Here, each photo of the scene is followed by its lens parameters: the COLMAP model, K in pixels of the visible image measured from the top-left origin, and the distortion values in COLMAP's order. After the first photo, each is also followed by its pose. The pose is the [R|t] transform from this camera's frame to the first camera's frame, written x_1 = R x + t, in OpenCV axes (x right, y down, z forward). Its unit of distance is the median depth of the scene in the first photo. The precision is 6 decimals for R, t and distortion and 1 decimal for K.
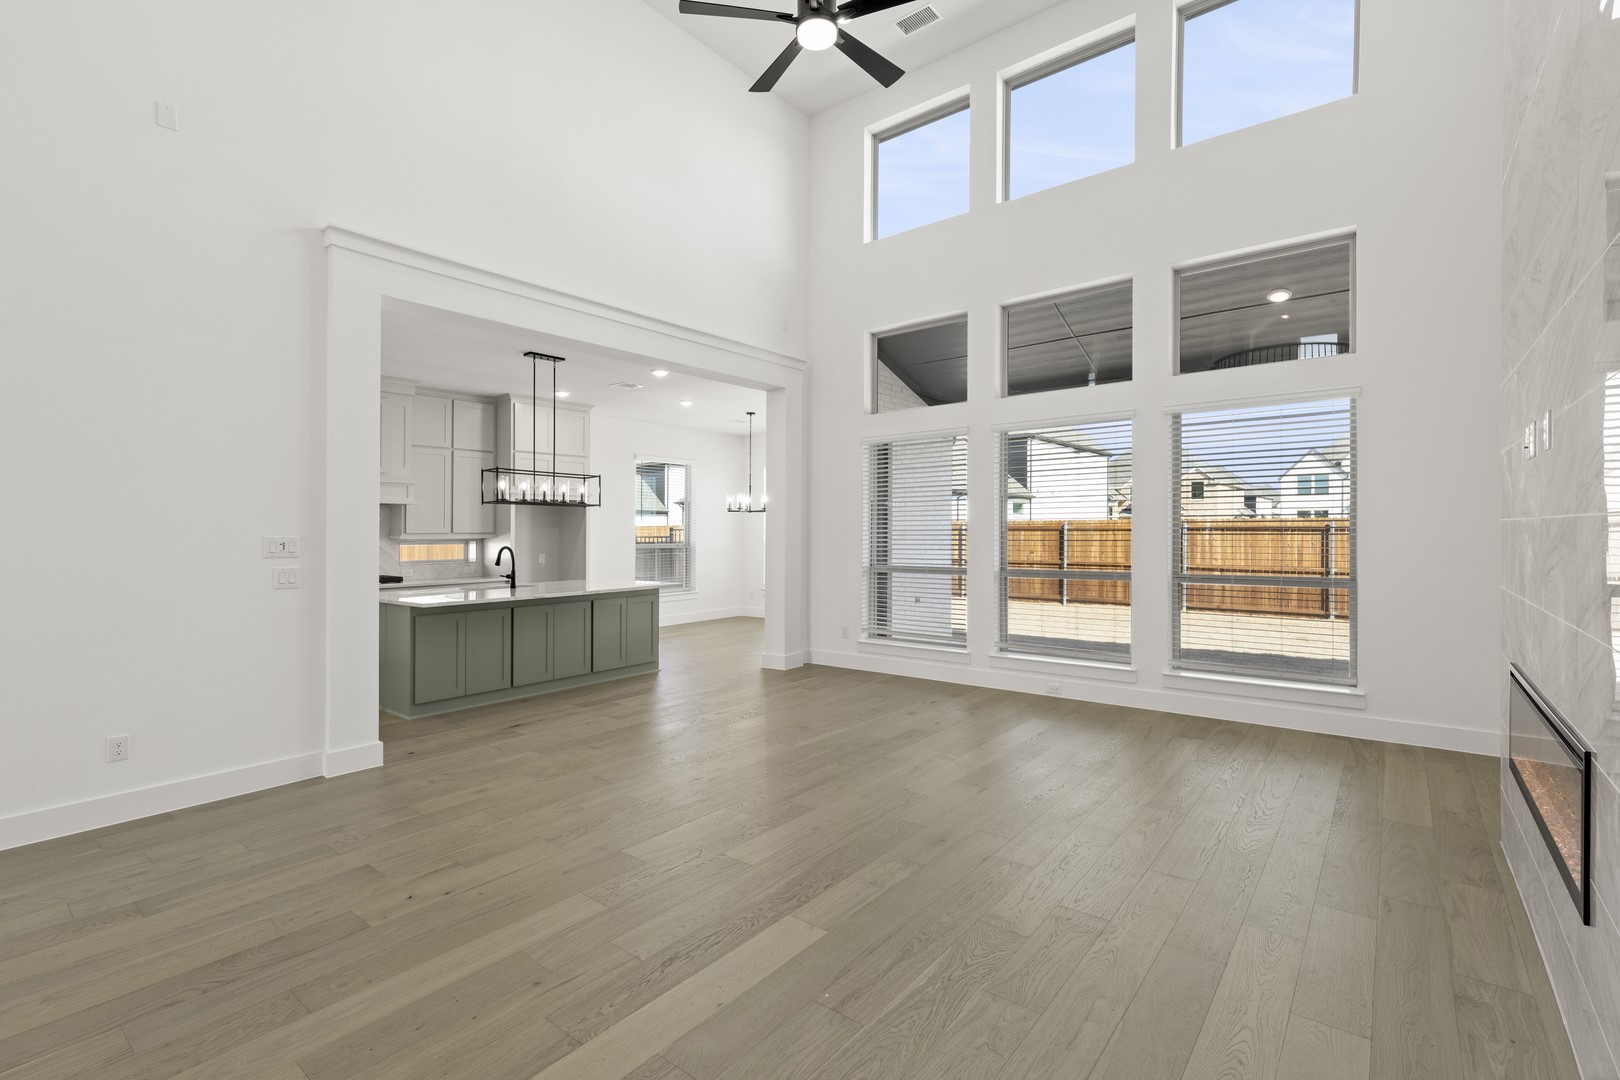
lens RADIAL K [[725.5, 0, 810.0], [0, 725.5, 540.0], [0, 0, 1]] dist [-0.002551, 0.000044]
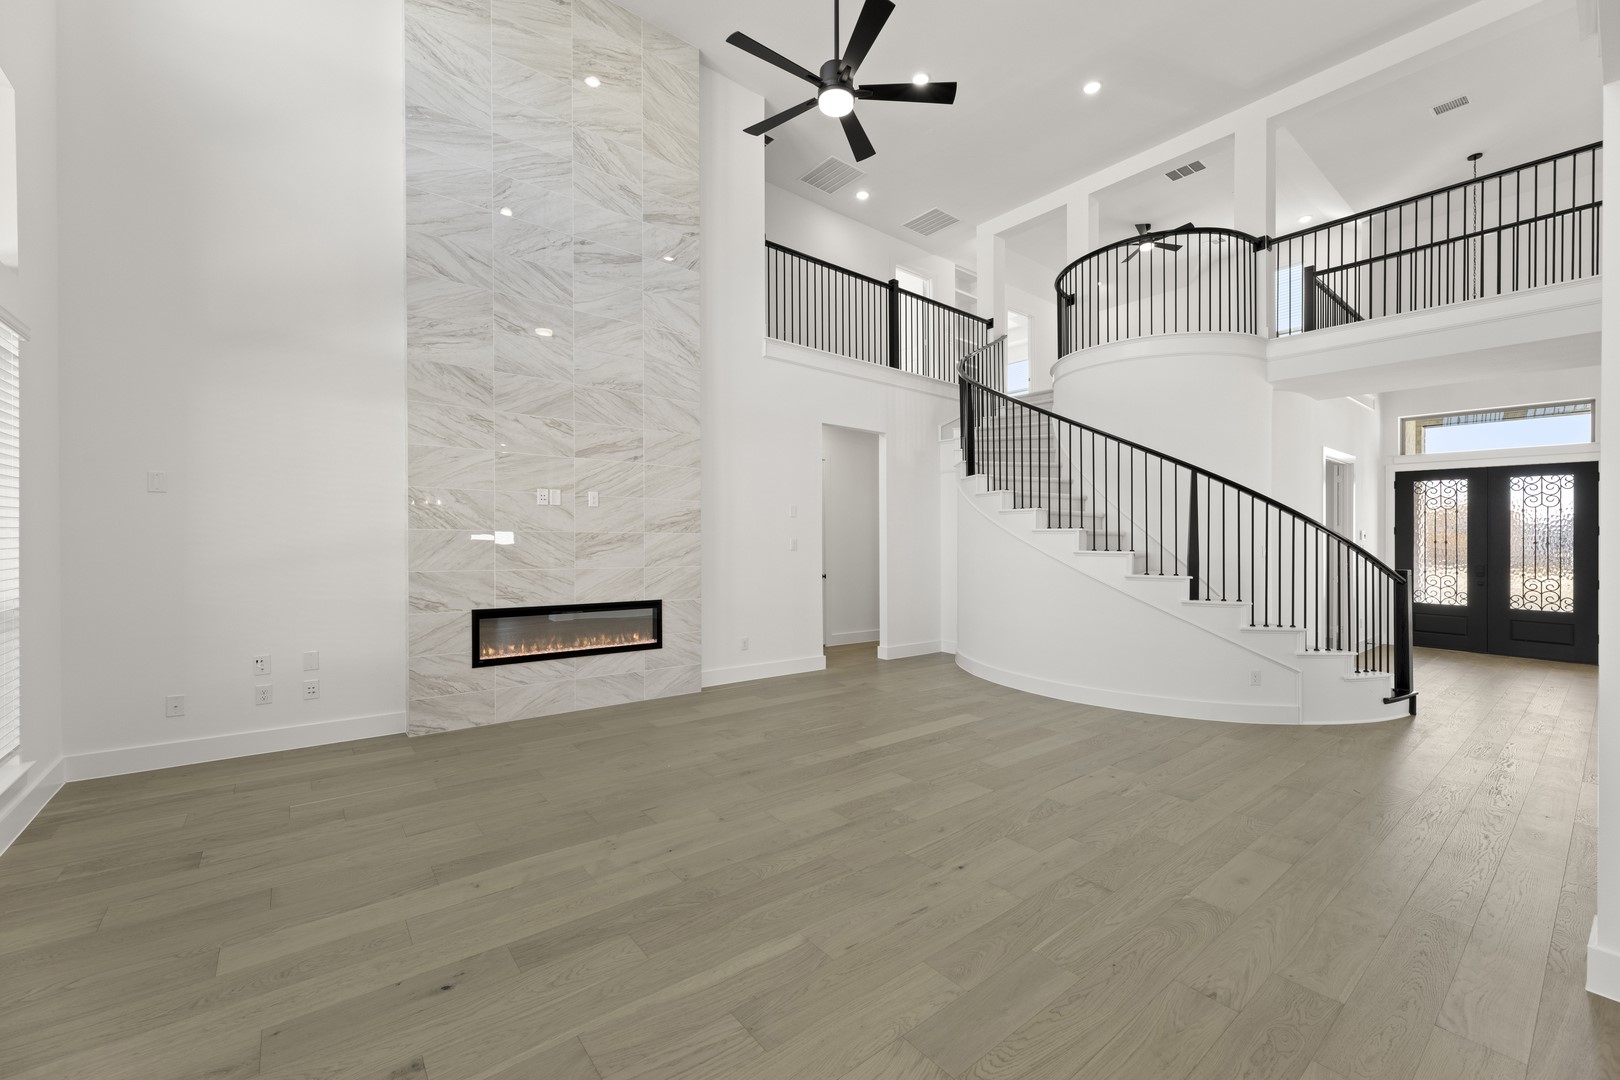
lens RADIAL K [[651.8, 0, 816.6], [0, 651.8, 535.7], [0, 0, 1]] dist [0.000587, 0.000093]
pose [[-0.977866, -0.005497, 0.209161, -0.083459], [-0.003869, 0.999959, 0.008193, -0.012949], [-0.209197, 0.007202, -0.977847, 0.951698]]
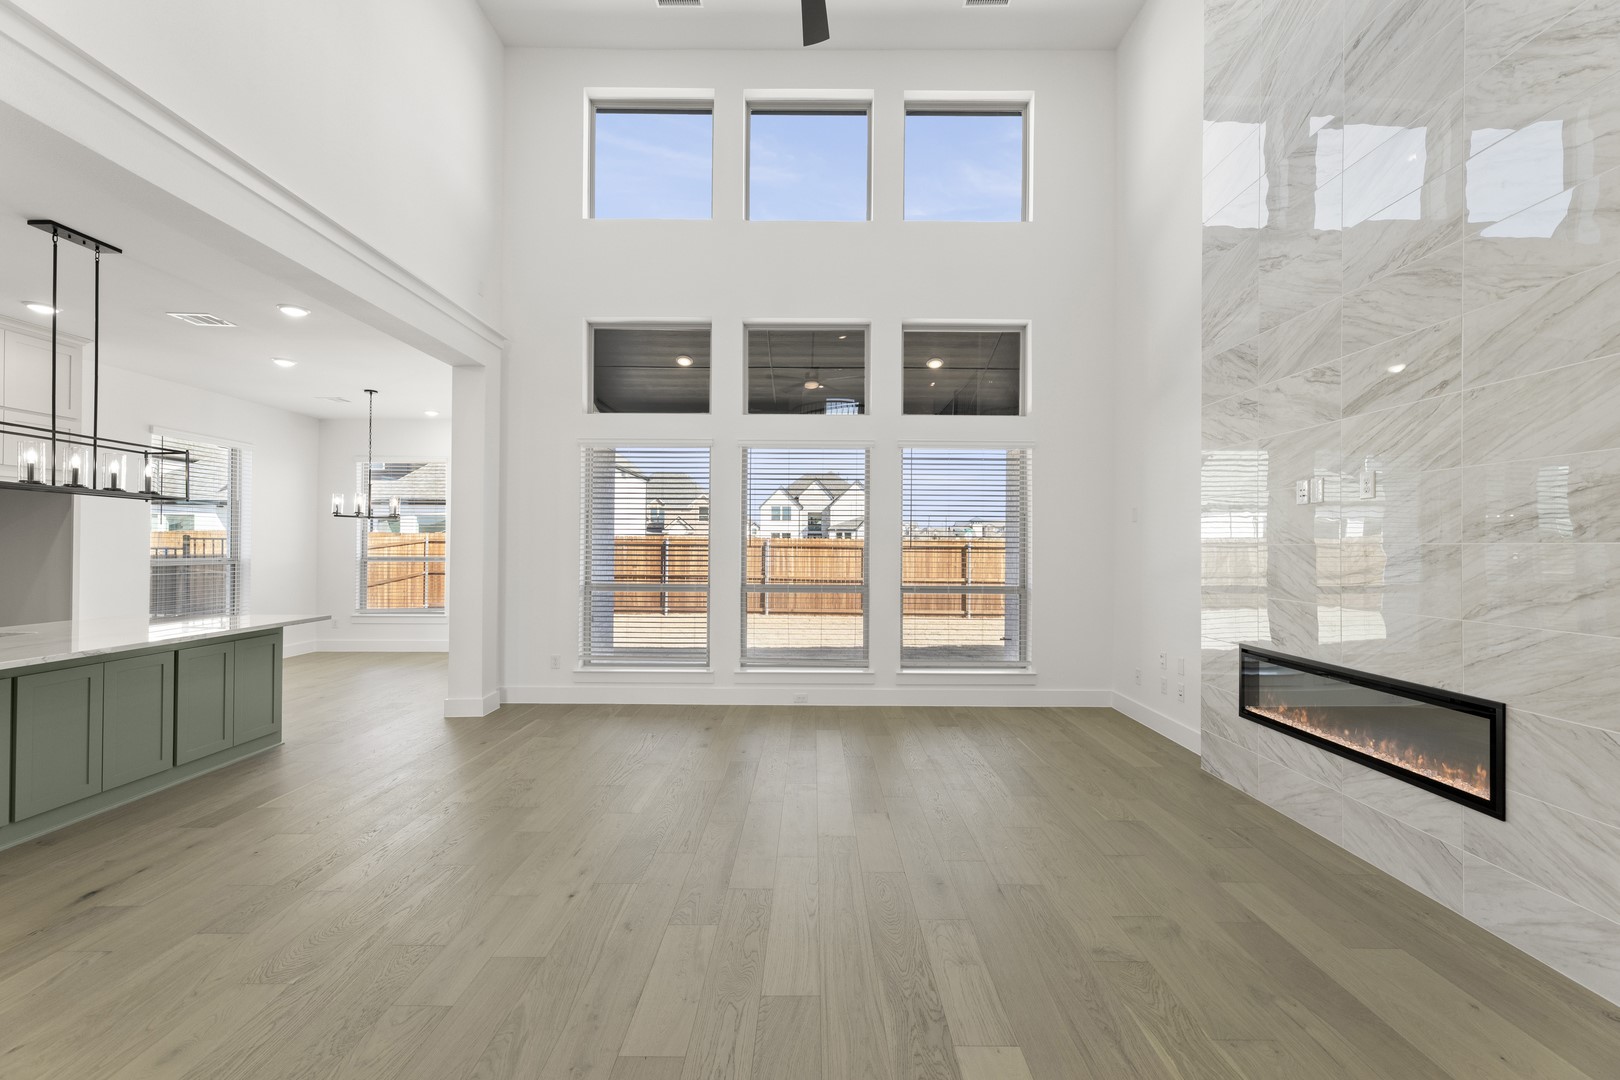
lens RADIAL K [[670.5, 0, 808.1], [0, 670.5, 549.9], [0, 0, 1]] dist [-0.000508, 0.000230]
pose [[0.780839, 0.009071, 0.624666, -0.216476], [-0.005207, 0.999954, -0.008012, -0.001336], [-0.624710, 0.003003, 0.780851, 0.193952]]
